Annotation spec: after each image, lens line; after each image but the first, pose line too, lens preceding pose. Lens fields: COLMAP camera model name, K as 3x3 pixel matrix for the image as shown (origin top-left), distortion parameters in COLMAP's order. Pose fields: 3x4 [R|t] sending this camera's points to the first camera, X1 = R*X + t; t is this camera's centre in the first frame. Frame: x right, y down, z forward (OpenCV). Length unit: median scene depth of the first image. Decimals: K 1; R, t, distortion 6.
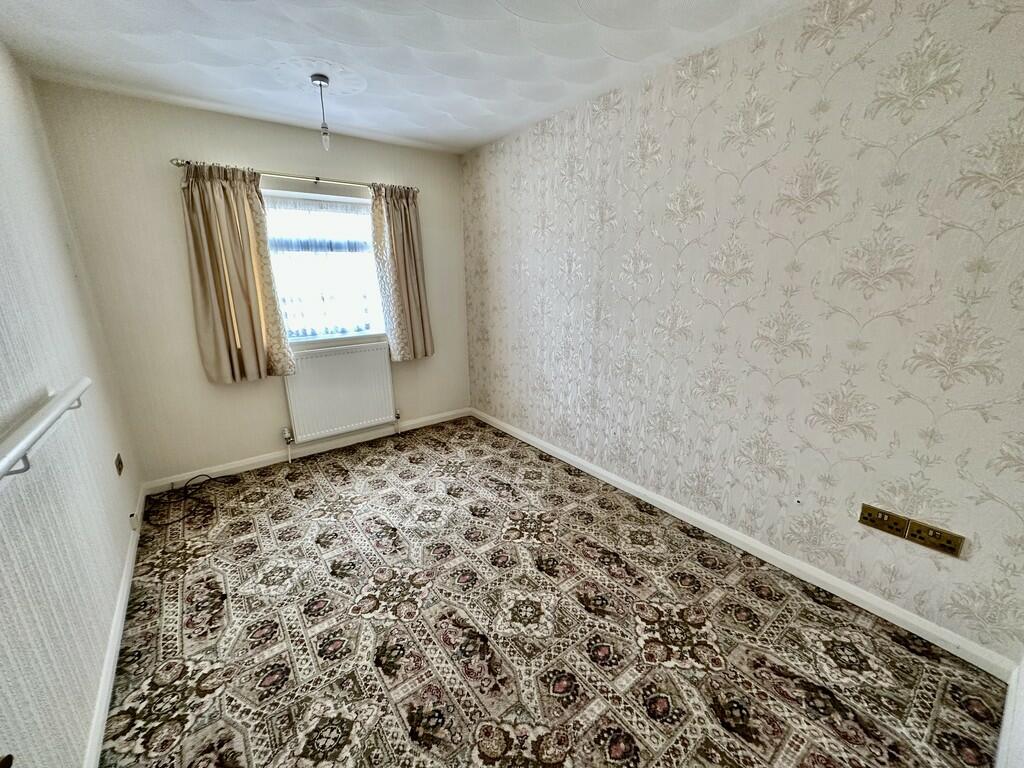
lens RADIAL K [[407.3, 0, 511.3], [0, 407.3, 383.7], [0, 0, 1]] dist [0.001497, 0.000312]
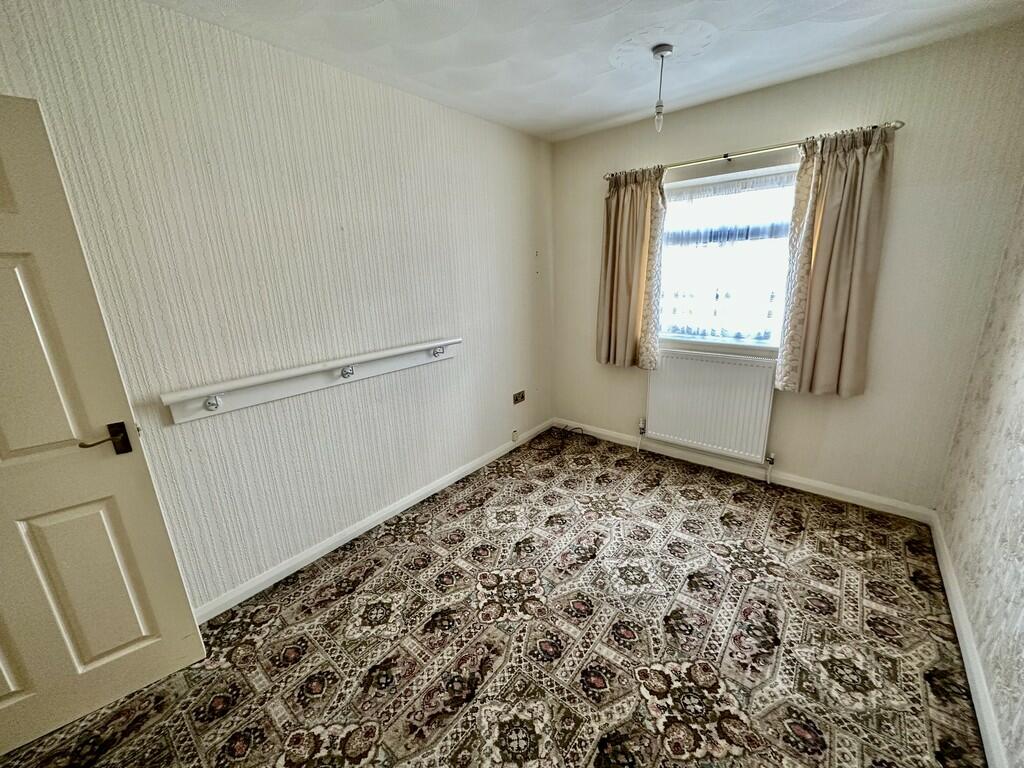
lens RADIAL K [[407.3, 0, 506.4], [0, 407.3, 383.0], [0, 0, 1]] dist [0.001497, 0.000312]
pose [[0.222972, 0.268060, -0.937245, 0.370133], [-0.226882, 0.949317, 0.217537, -0.145196], [0.948055, 0.164139, 0.272489, 0.445003]]
